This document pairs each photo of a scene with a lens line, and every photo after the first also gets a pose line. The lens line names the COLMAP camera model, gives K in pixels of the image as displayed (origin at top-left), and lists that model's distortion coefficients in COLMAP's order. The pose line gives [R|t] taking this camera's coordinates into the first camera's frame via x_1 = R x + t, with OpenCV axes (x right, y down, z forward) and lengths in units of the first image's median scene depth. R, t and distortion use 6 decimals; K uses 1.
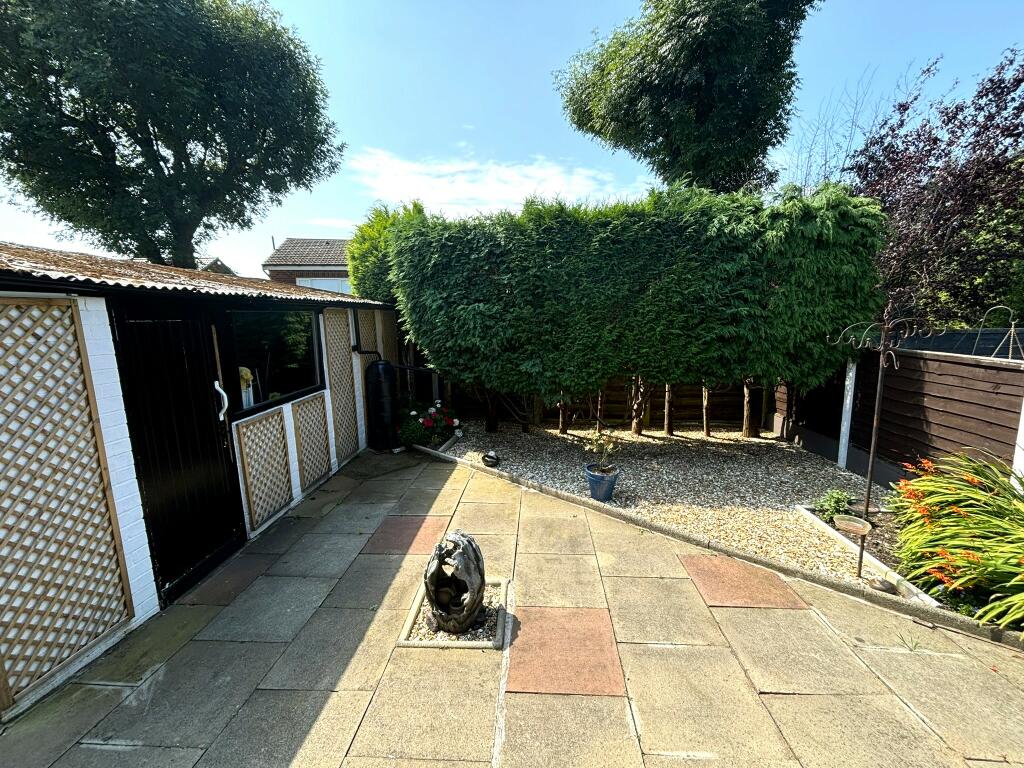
lens RADIAL K [[416.8, 0, 510.3], [0, 416.8, 385.1], [0, 0, 1]] dist [0.001319, -0.000411]
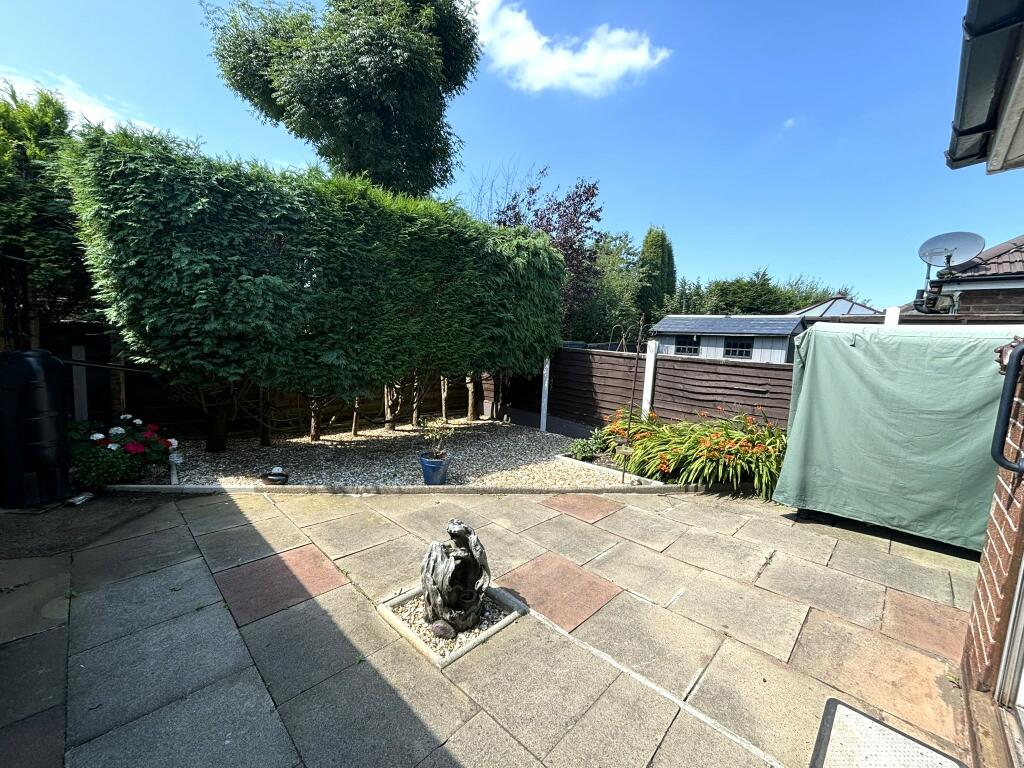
lens RADIAL K [[416.8, 0, 510.3], [0, 416.8, 385.1], [0, 0, 1]] dist [0.001319, -0.000411]
pose [[0.647746, -0.039188, 0.760848, -0.379885], [0.056084, 0.998419, 0.003678, 0.028464], [-0.759789, 0.040289, 0.648920, 0.154735]]
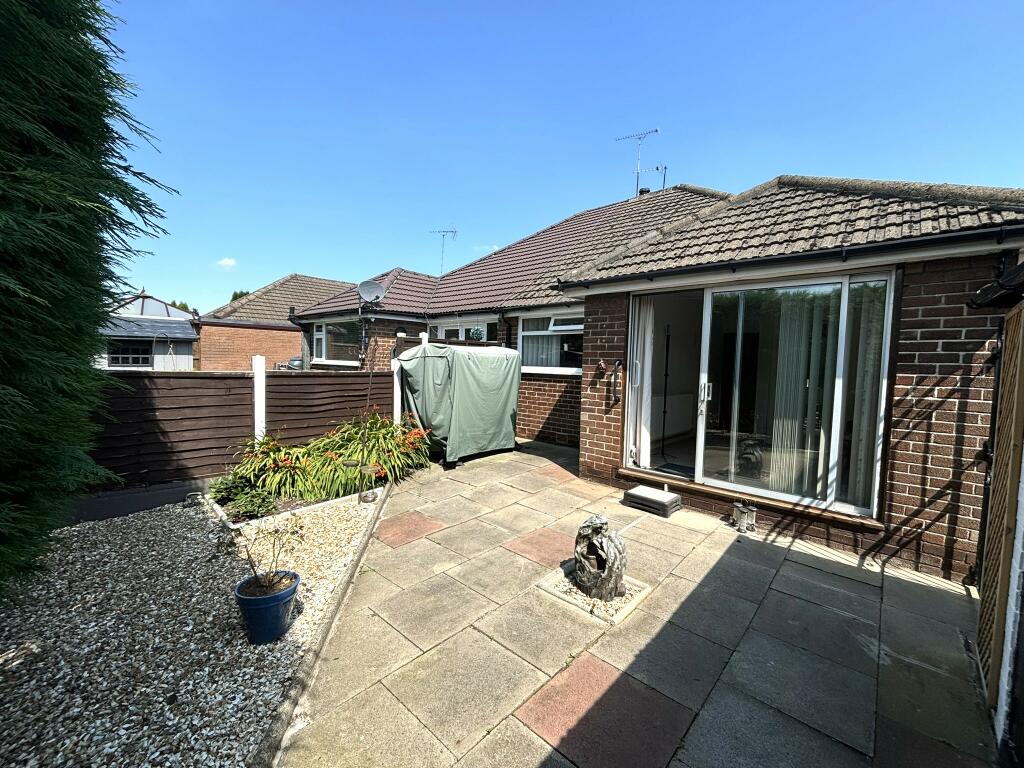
lens RADIAL K [[416.8, 0, 510.3], [0, 416.8, 385.1], [0, 0, 1]] dist [0.001319, -0.000411]
pose [[-0.780206, -0.038314, 0.624348, -0.337550], [0.086643, 0.981882, 0.168527, -0.118492], [-0.619492, 0.185581, -0.762751, 1.020422]]
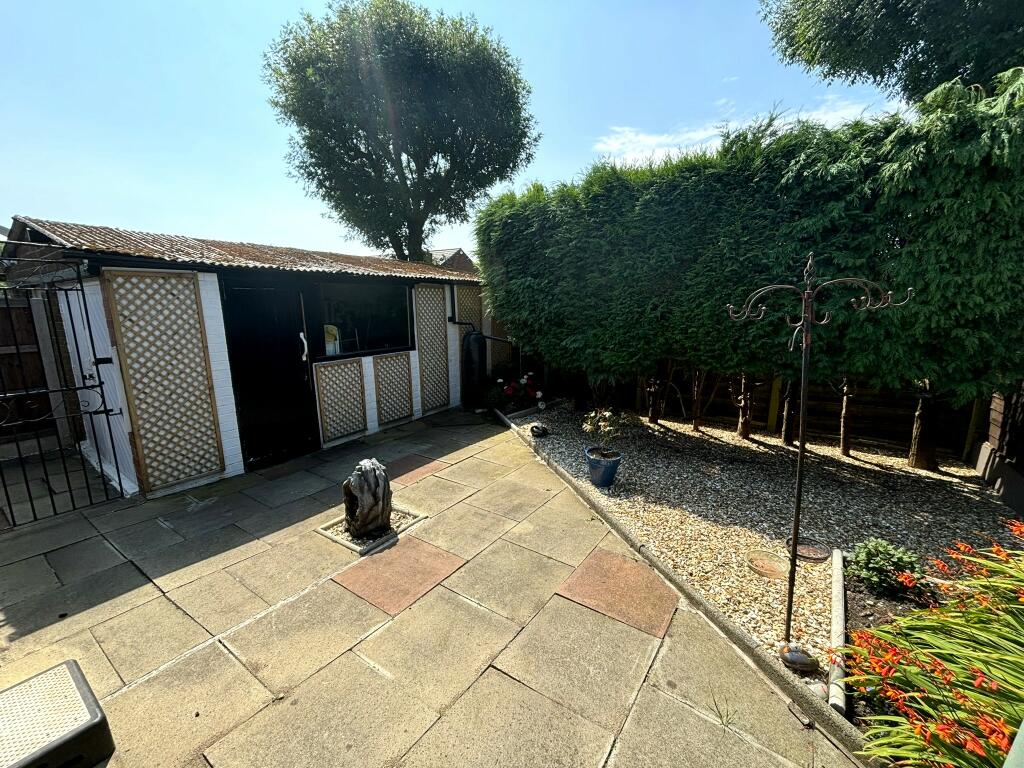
lens RADIAL K [[417.5, 0, 510.0], [0, 417.5, 384.3], [0, 0, 1]] dist [0.006917, -0.000303]
pose [[0.860879, 0.111181, -0.496514, 0.422556], [-0.092545, 0.993772, 0.062070, 0.007653], [0.500322, -0.007485, 0.865807, 0.071165]]
